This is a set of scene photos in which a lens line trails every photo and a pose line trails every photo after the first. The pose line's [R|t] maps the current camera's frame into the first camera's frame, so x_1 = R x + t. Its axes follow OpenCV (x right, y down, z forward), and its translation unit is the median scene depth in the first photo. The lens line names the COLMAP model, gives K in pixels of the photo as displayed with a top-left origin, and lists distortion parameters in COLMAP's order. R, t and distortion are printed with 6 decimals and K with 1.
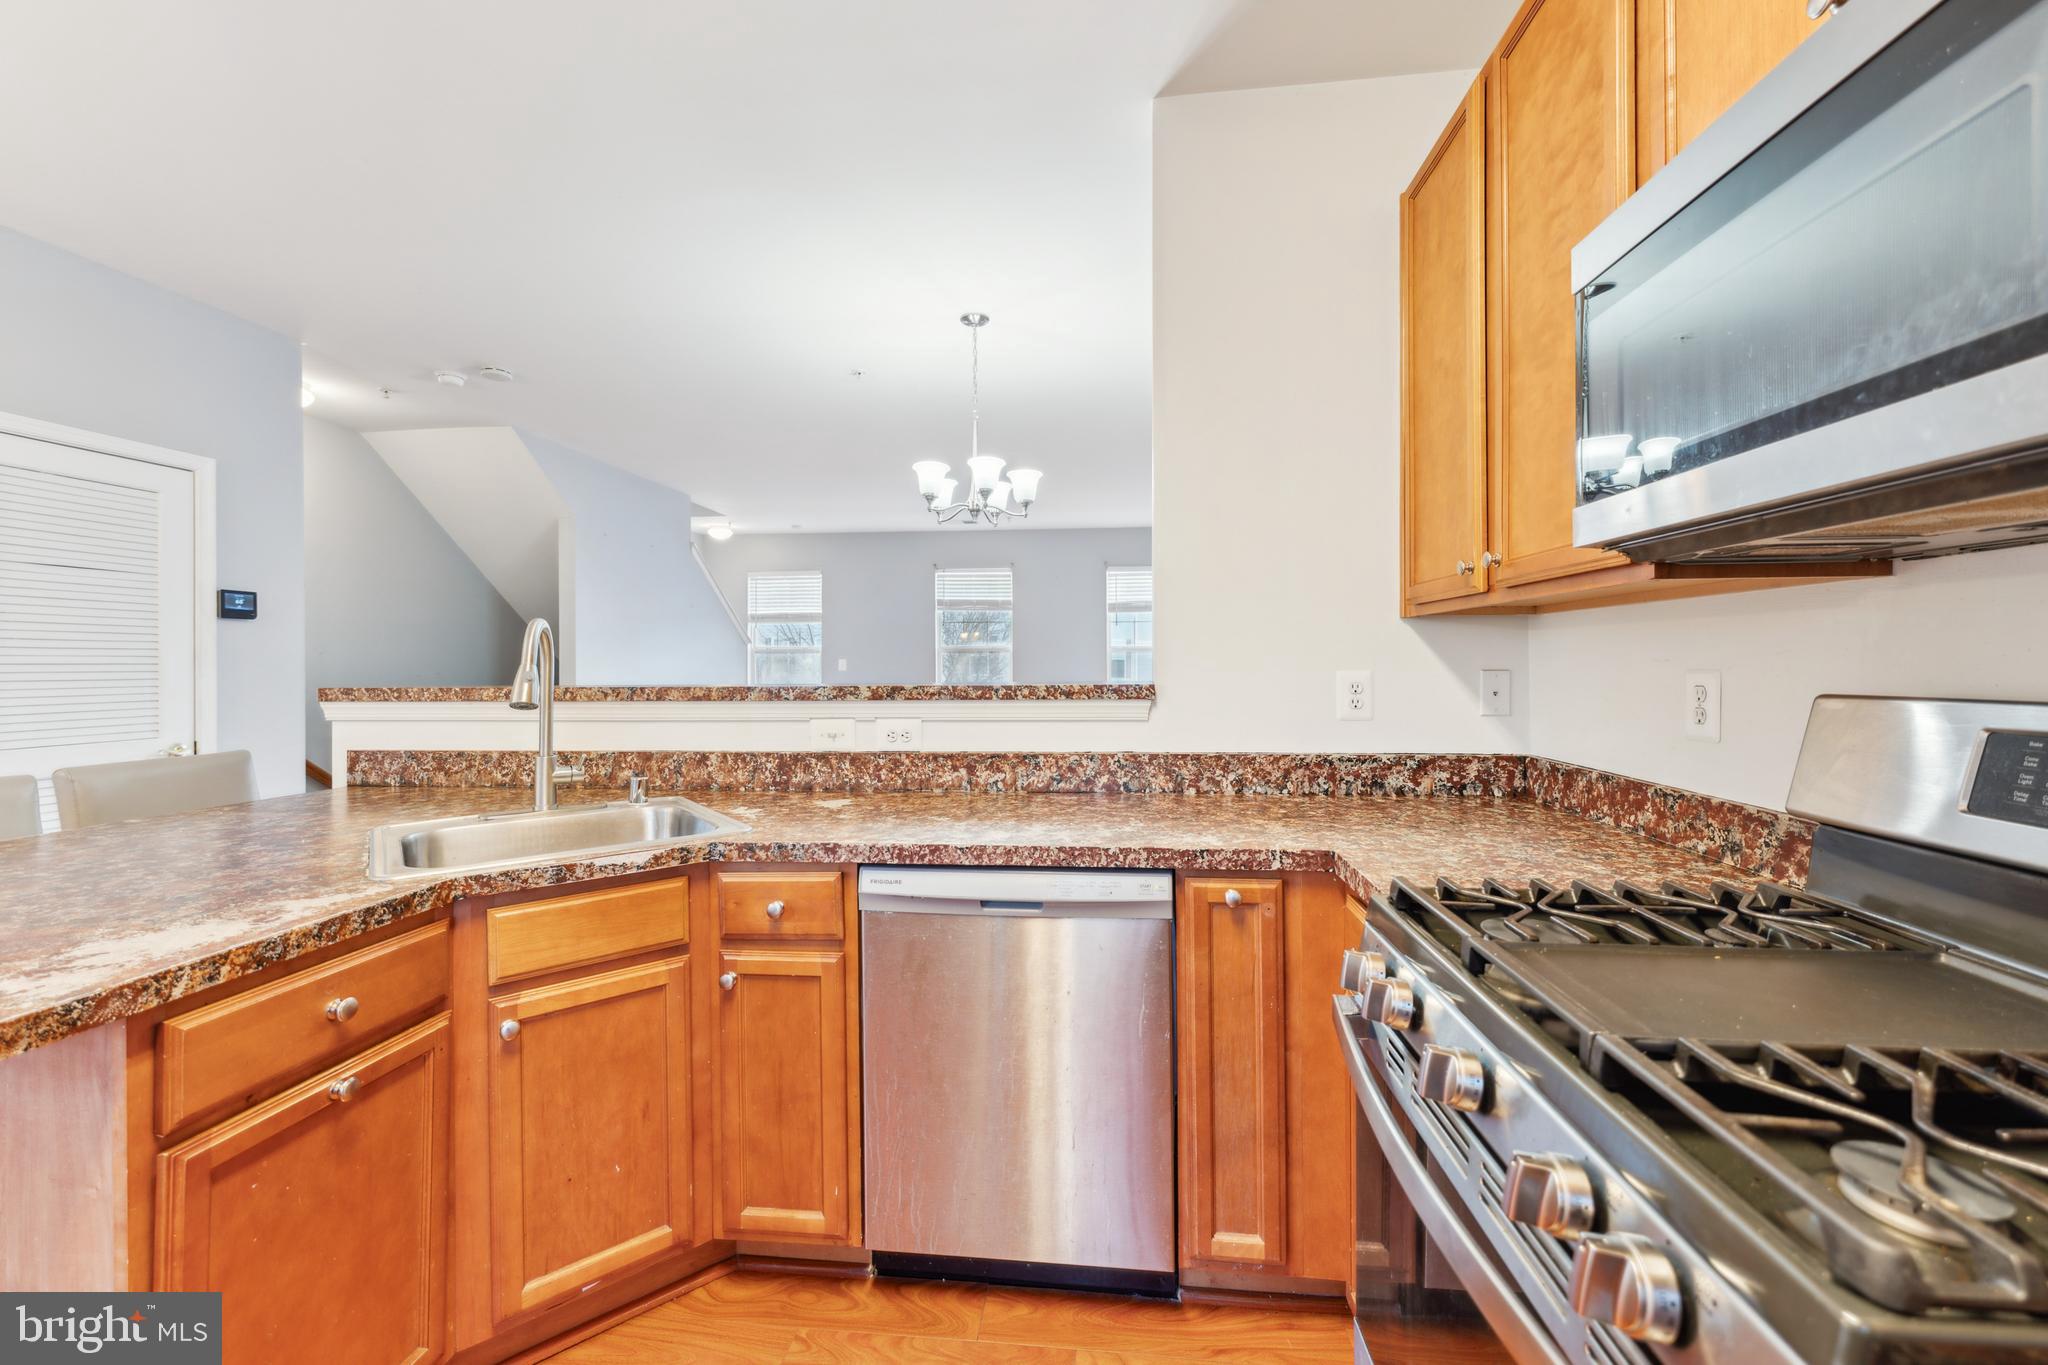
lens RADIAL K [[820.5, 0, 1019.7], [0, 820.5, 660.5], [0, 0, 1]] dist [-0.000513, -0.000103]
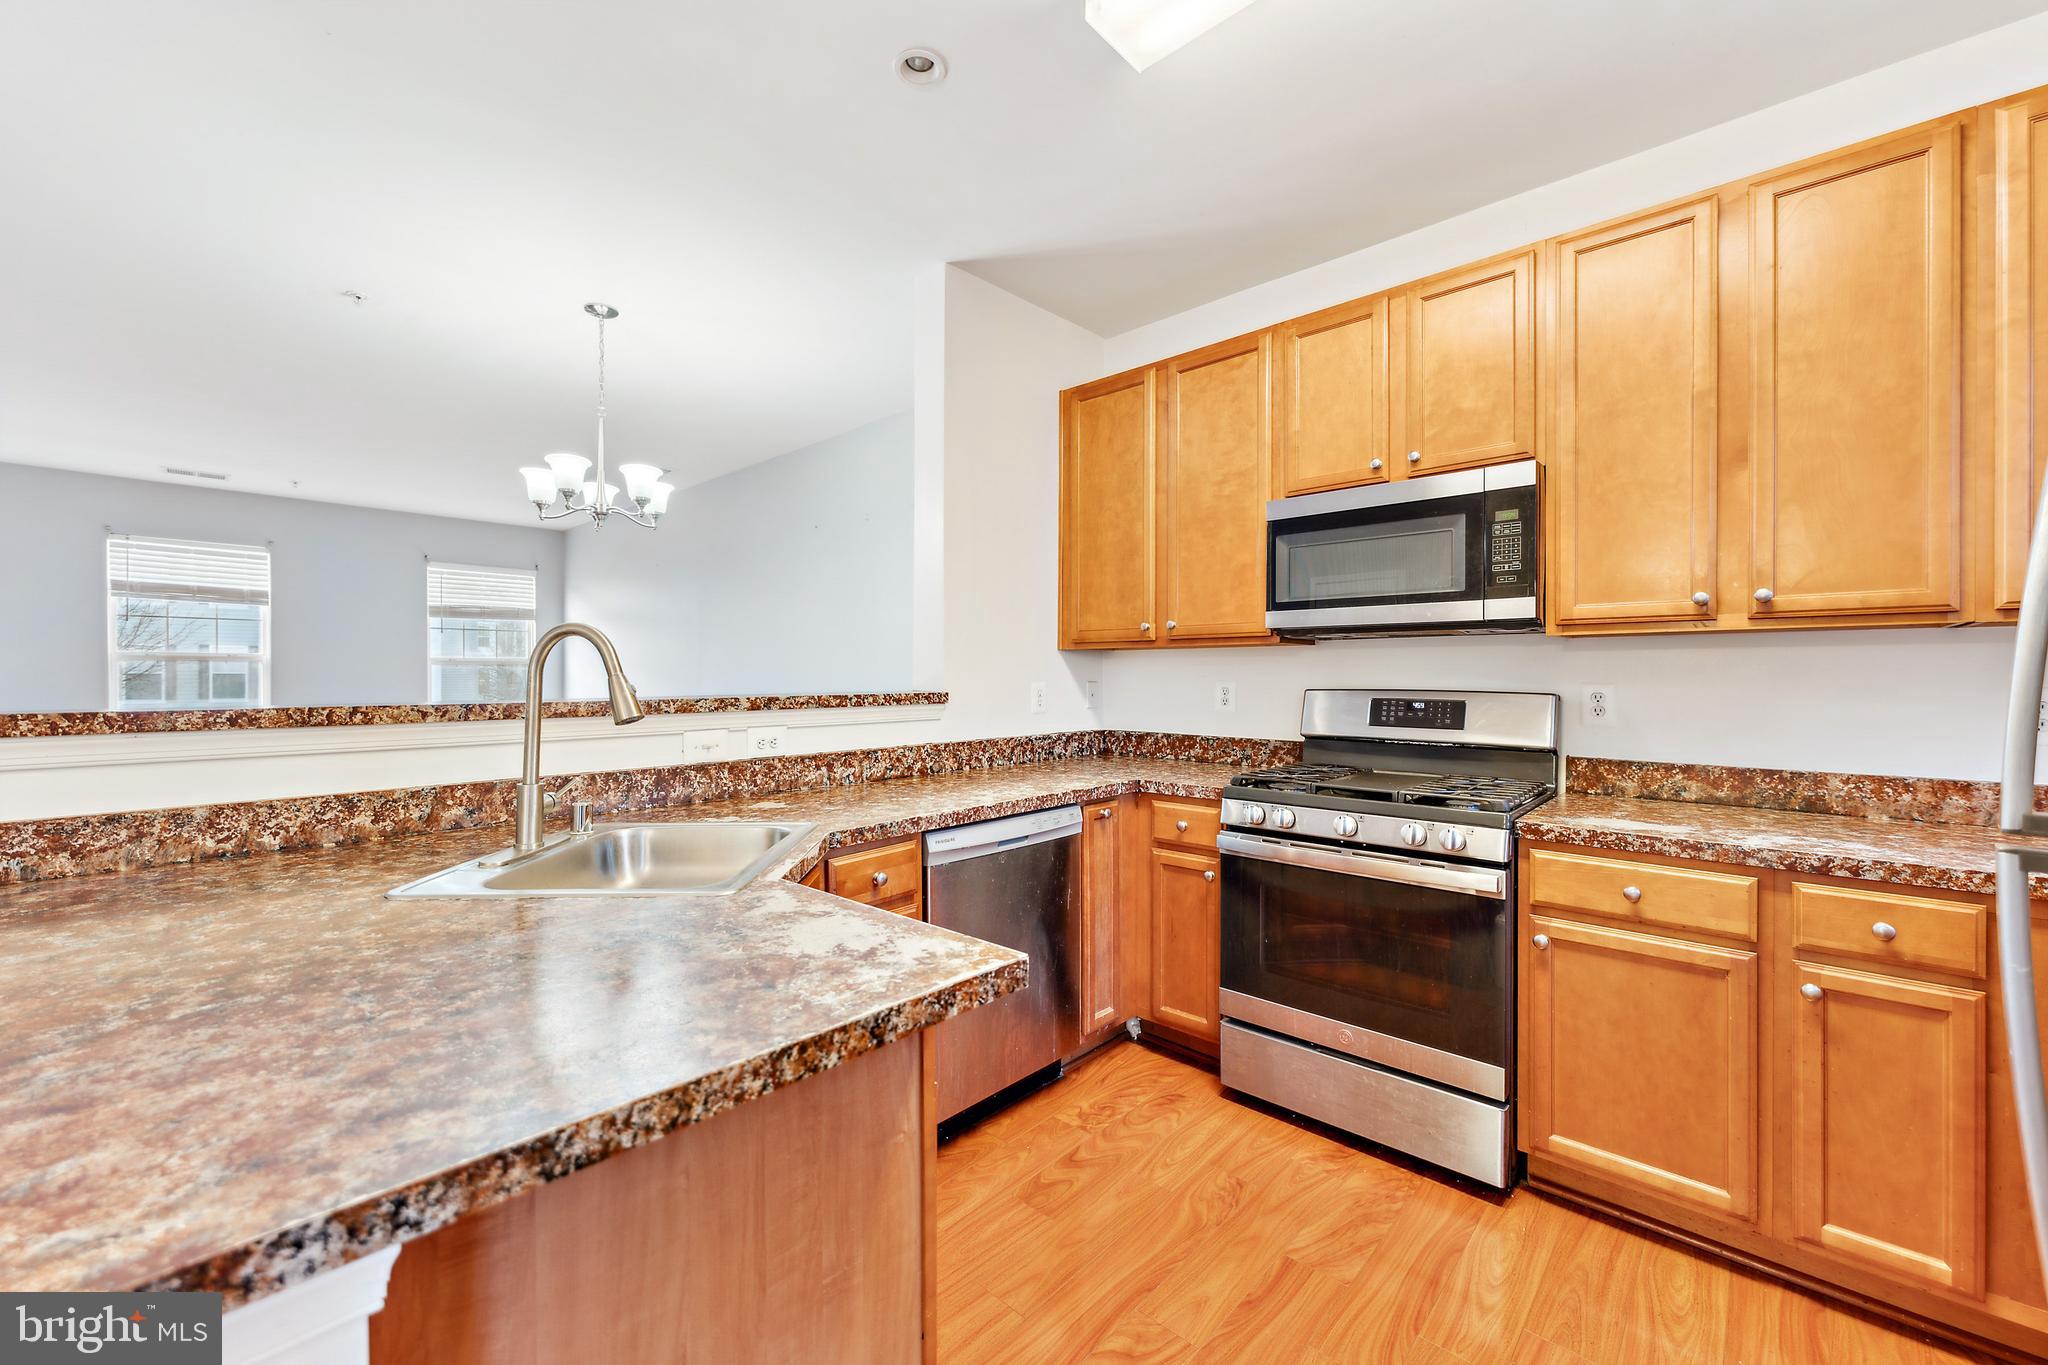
lens RADIAL K [[821.7, 0, 1028.2], [0, 821.7, 676.3], [0, 0, 1]] dist [0.000042, -0.000183]
pose [[0.589868, 0.004920, 0.807485, -0.850643], [-0.004311, 0.999986, -0.002944, 0.005514], [-0.807488, -0.001745, 0.589881, 0.081478]]
